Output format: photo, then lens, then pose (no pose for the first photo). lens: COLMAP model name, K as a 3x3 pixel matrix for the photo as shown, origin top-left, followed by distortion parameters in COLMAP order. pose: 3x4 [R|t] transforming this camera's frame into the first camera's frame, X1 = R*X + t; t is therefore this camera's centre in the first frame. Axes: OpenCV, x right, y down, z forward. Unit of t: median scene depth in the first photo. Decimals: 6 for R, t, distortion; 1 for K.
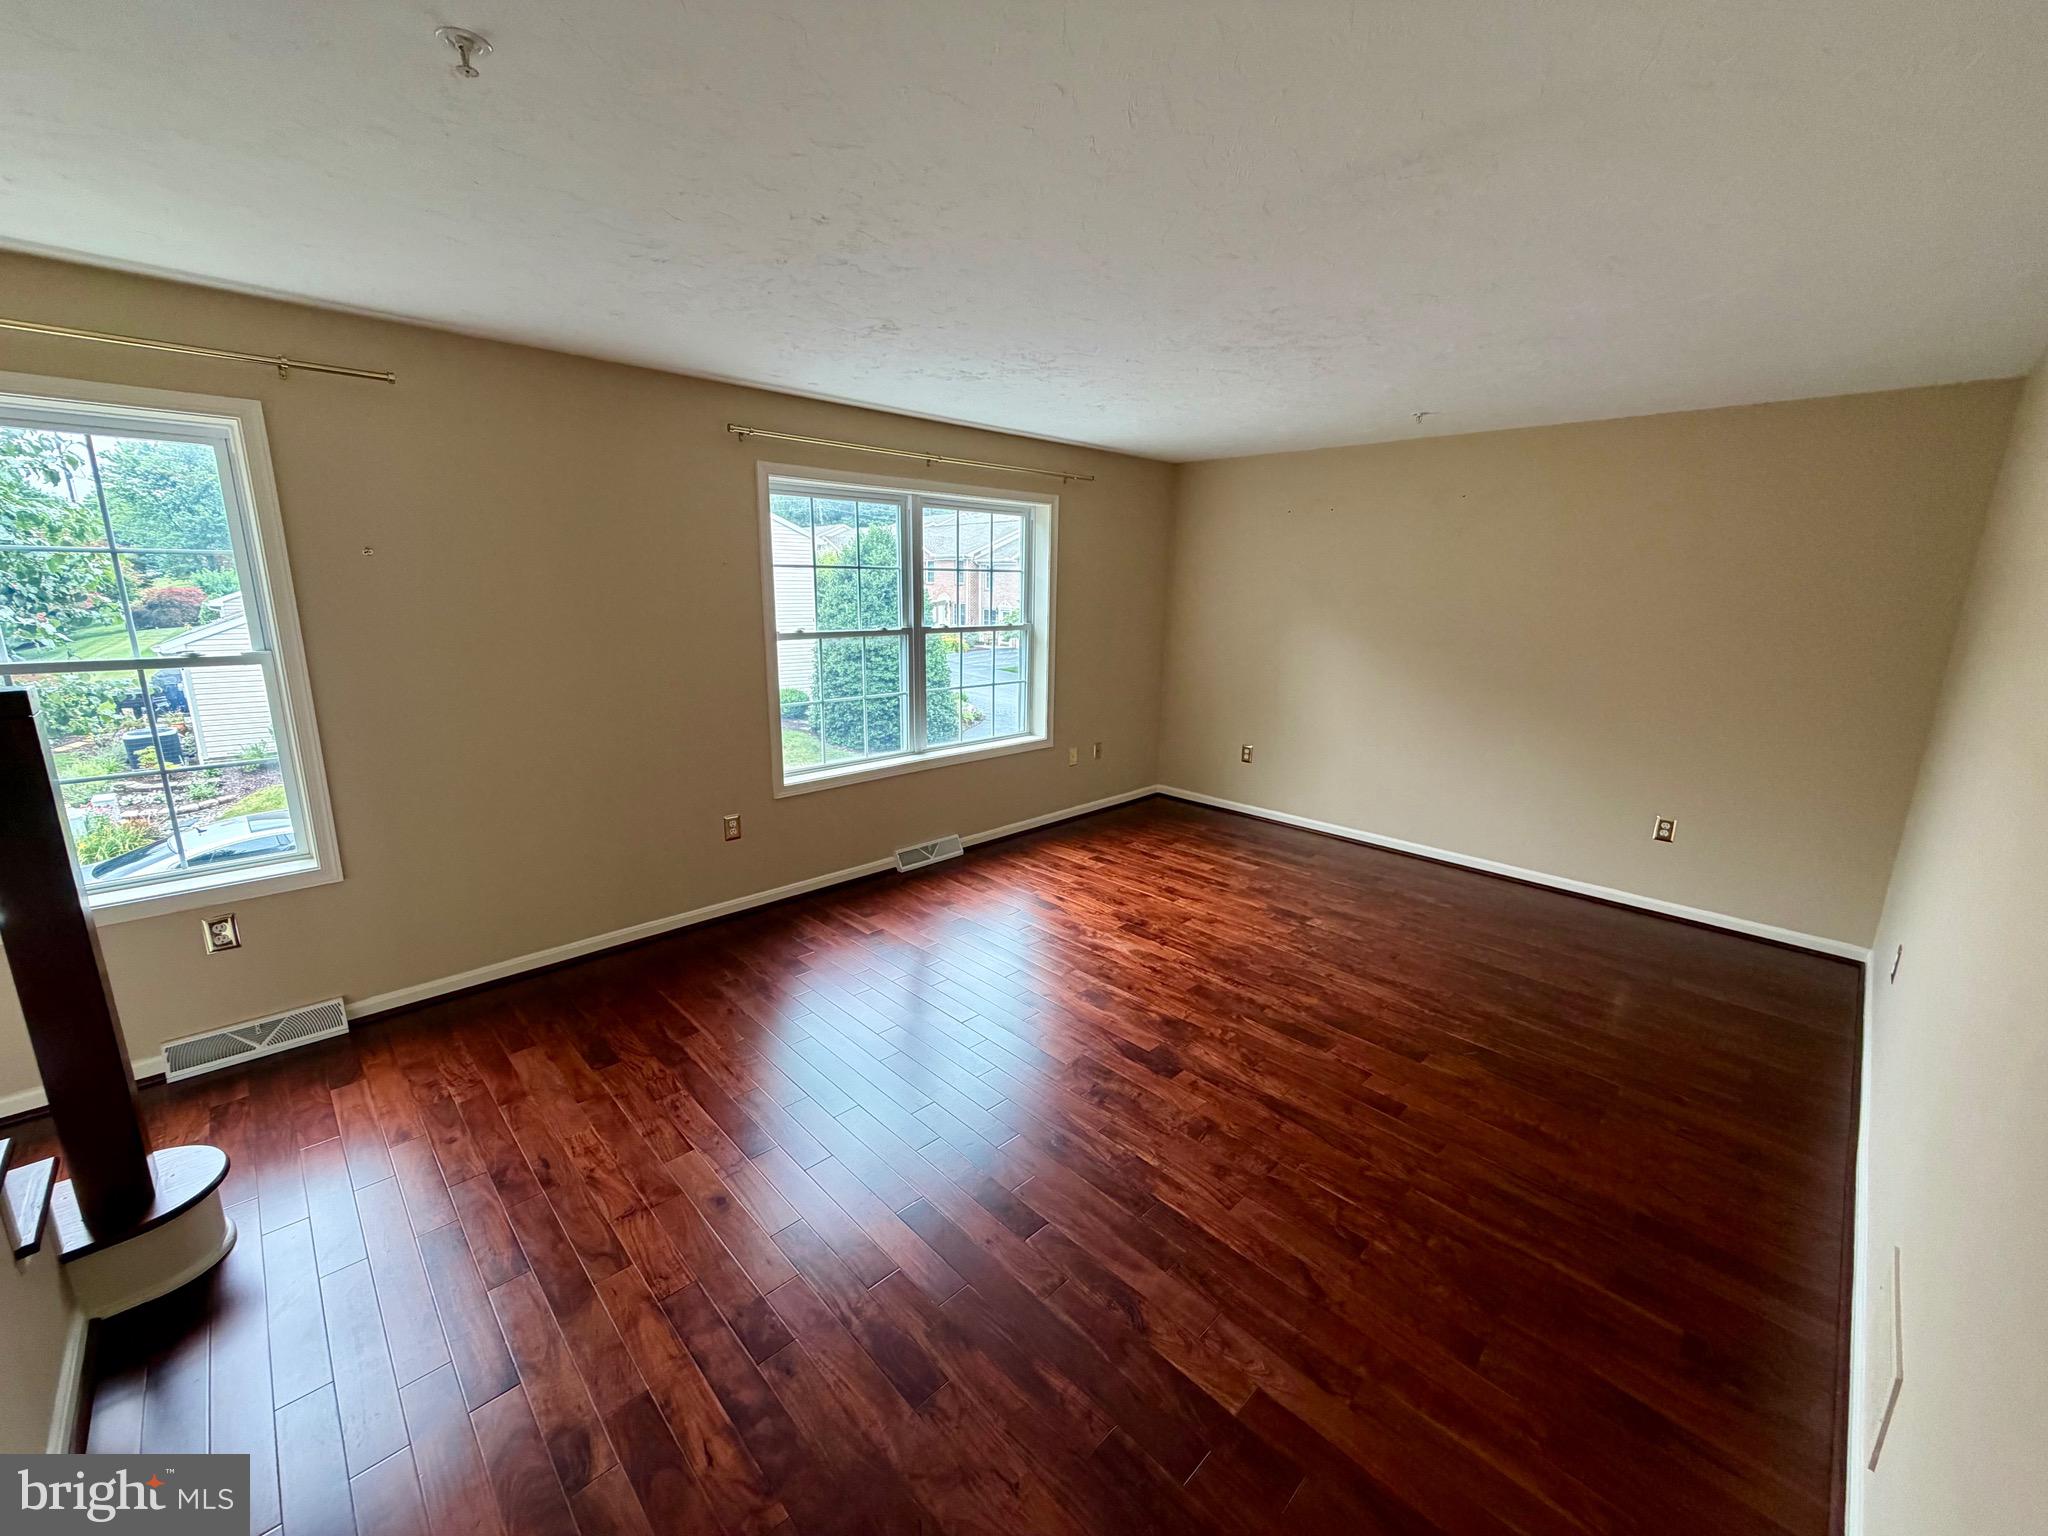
lens RADIAL K [[807.9, 0, 1013.4], [0, 807.9, 776.8], [0, 0, 1]] dist [-0.001146, -0.000638]
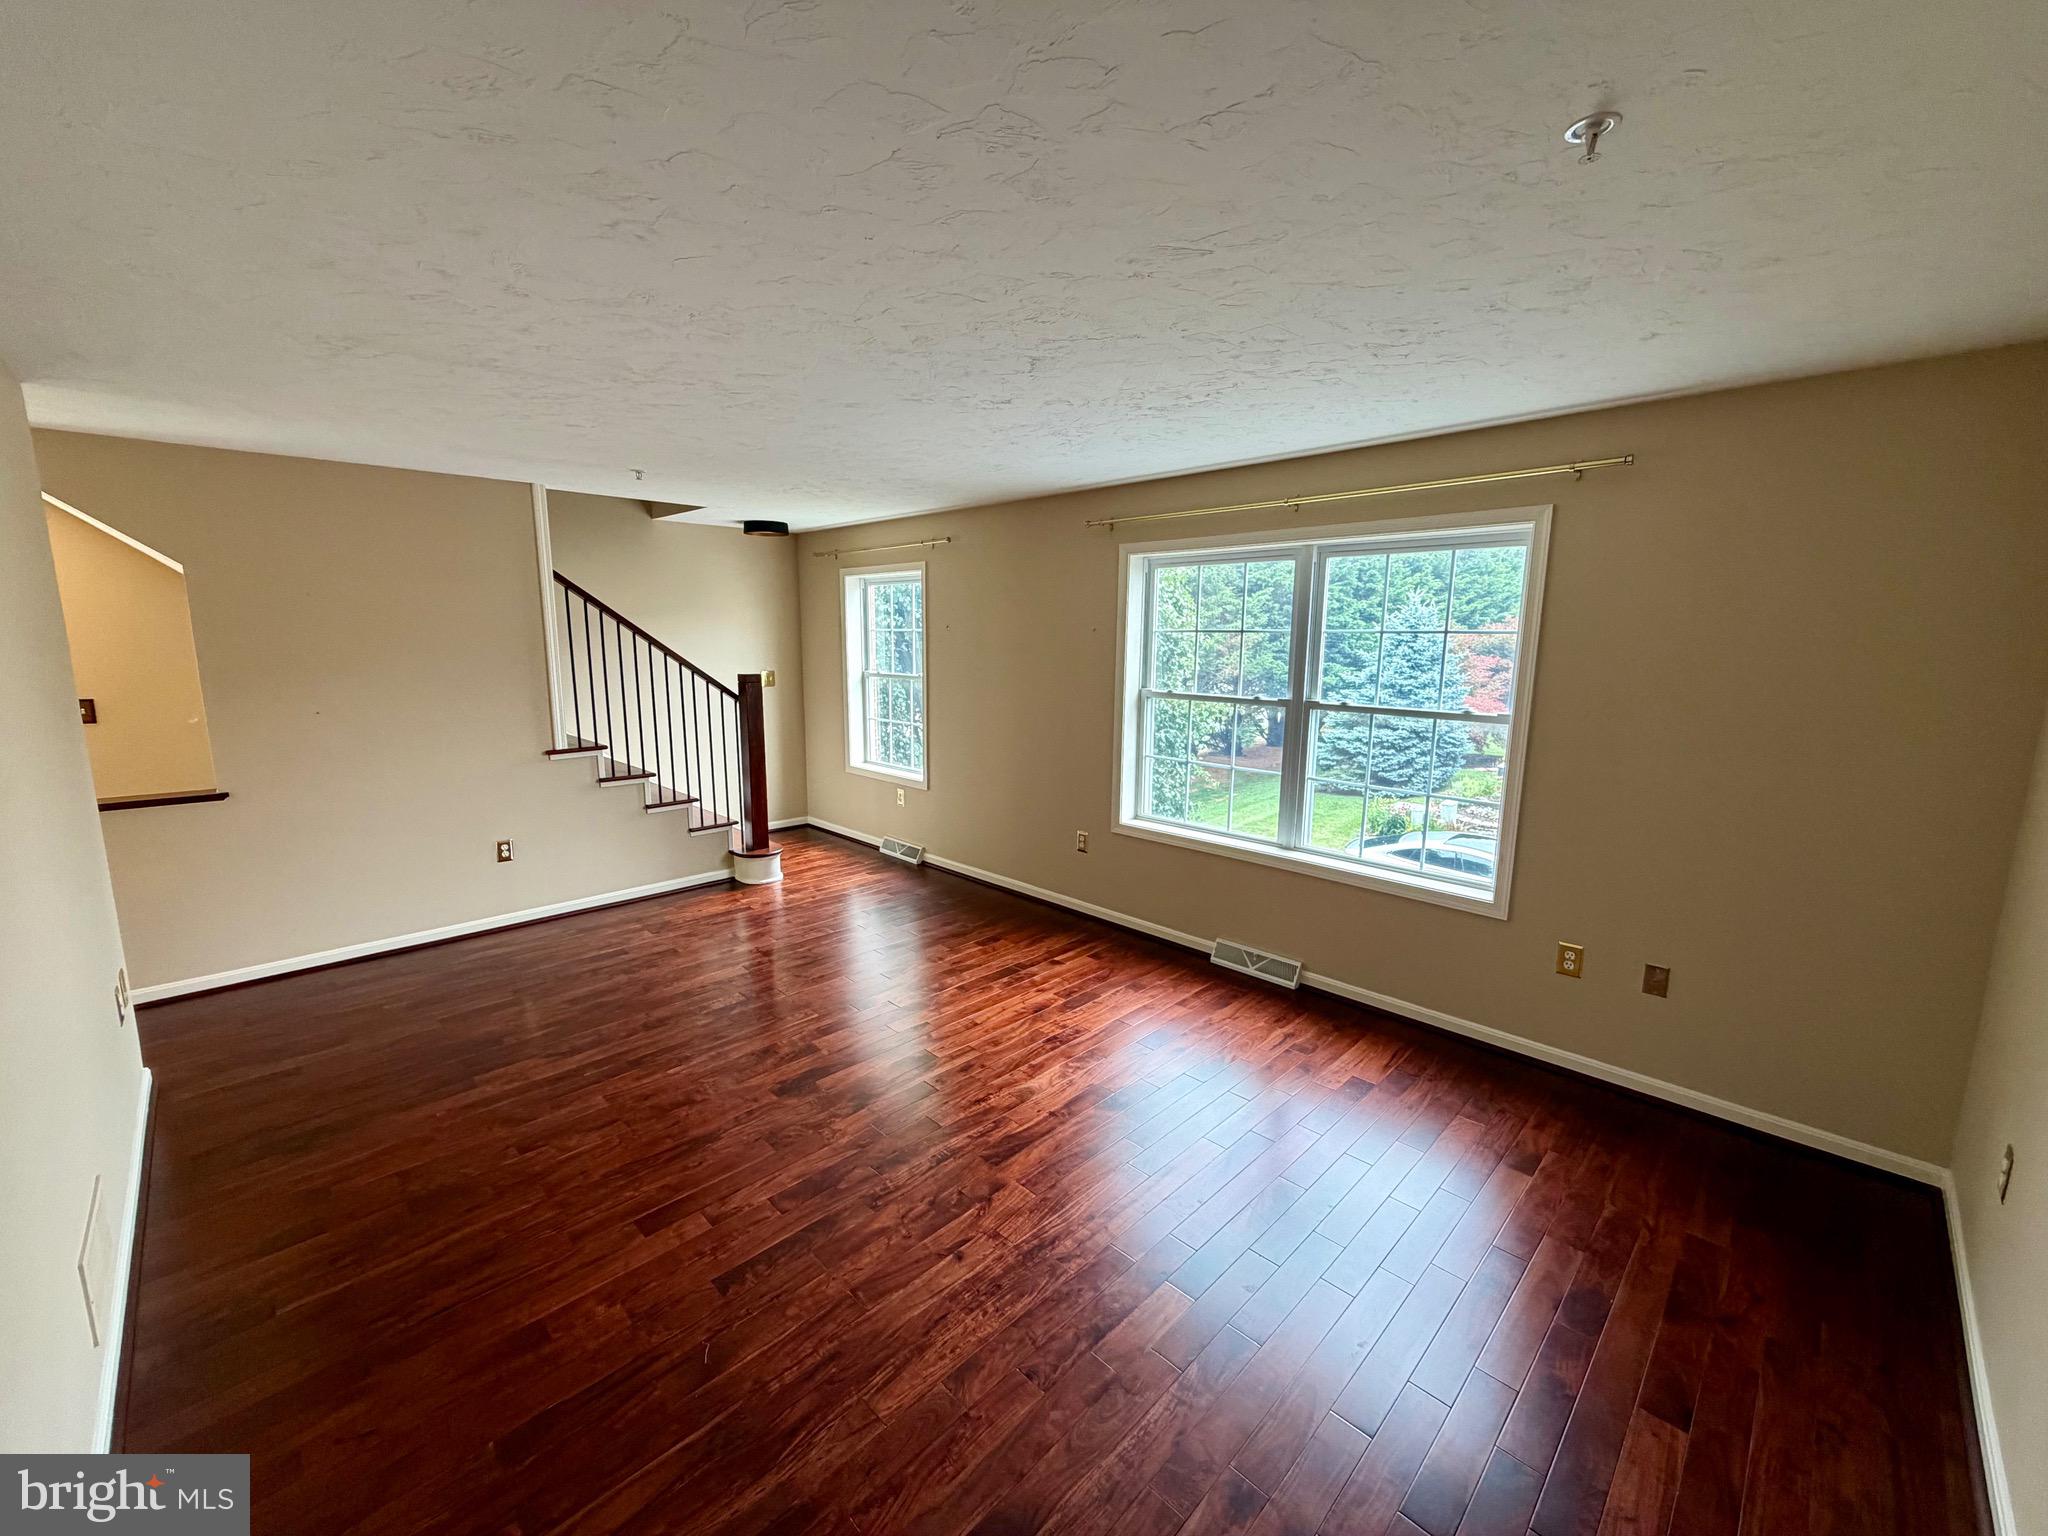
lens RADIAL K [[807.9, 0, 1008.8], [0, 807.9, 762.0], [0, 0, 1]] dist [-0.001146, -0.000638]
pose [[0.020515, 0.137487, -0.990291, 0.718588], [-0.252199, 0.959180, 0.127943, -0.154861], [0.967458, 0.247126, 0.054352, 0.680187]]
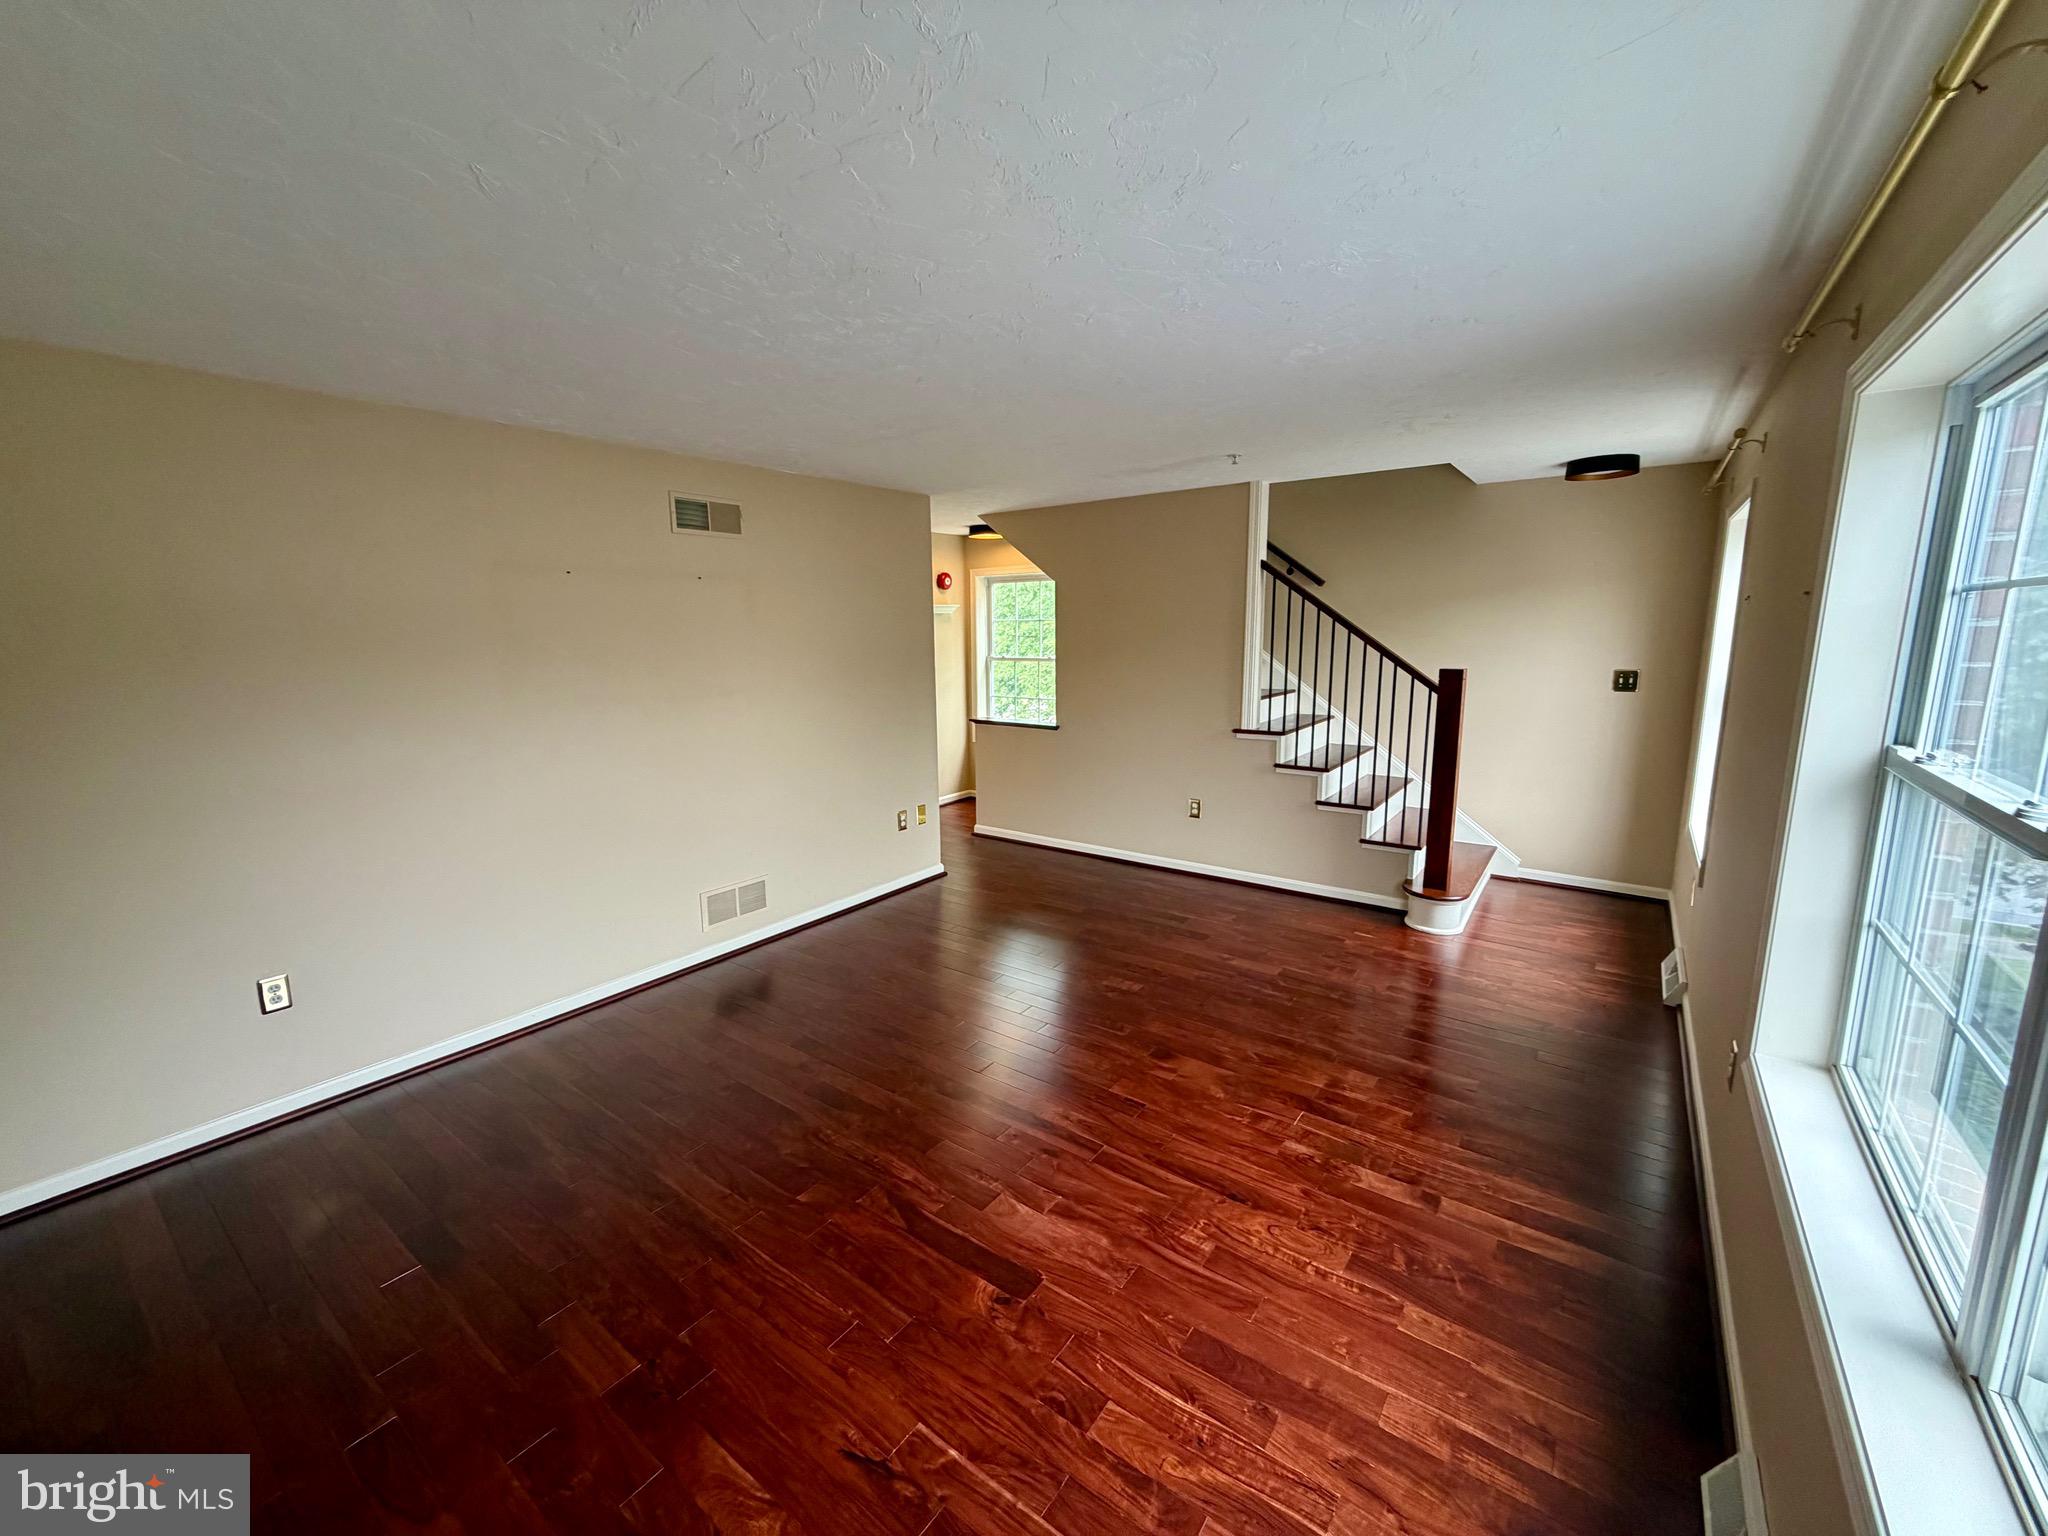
lens RADIAL K [[807.9, 0, 1019.8], [0, 807.9, 763.1], [0, 0, 1]] dist [-0.001146, -0.000638]
pose [[-0.984290, 0.022002, -0.175184, 0.195982], [-0.050465, 0.915753, 0.398559, -0.275529], [0.169195, 0.401138, -0.900256, 1.131745]]
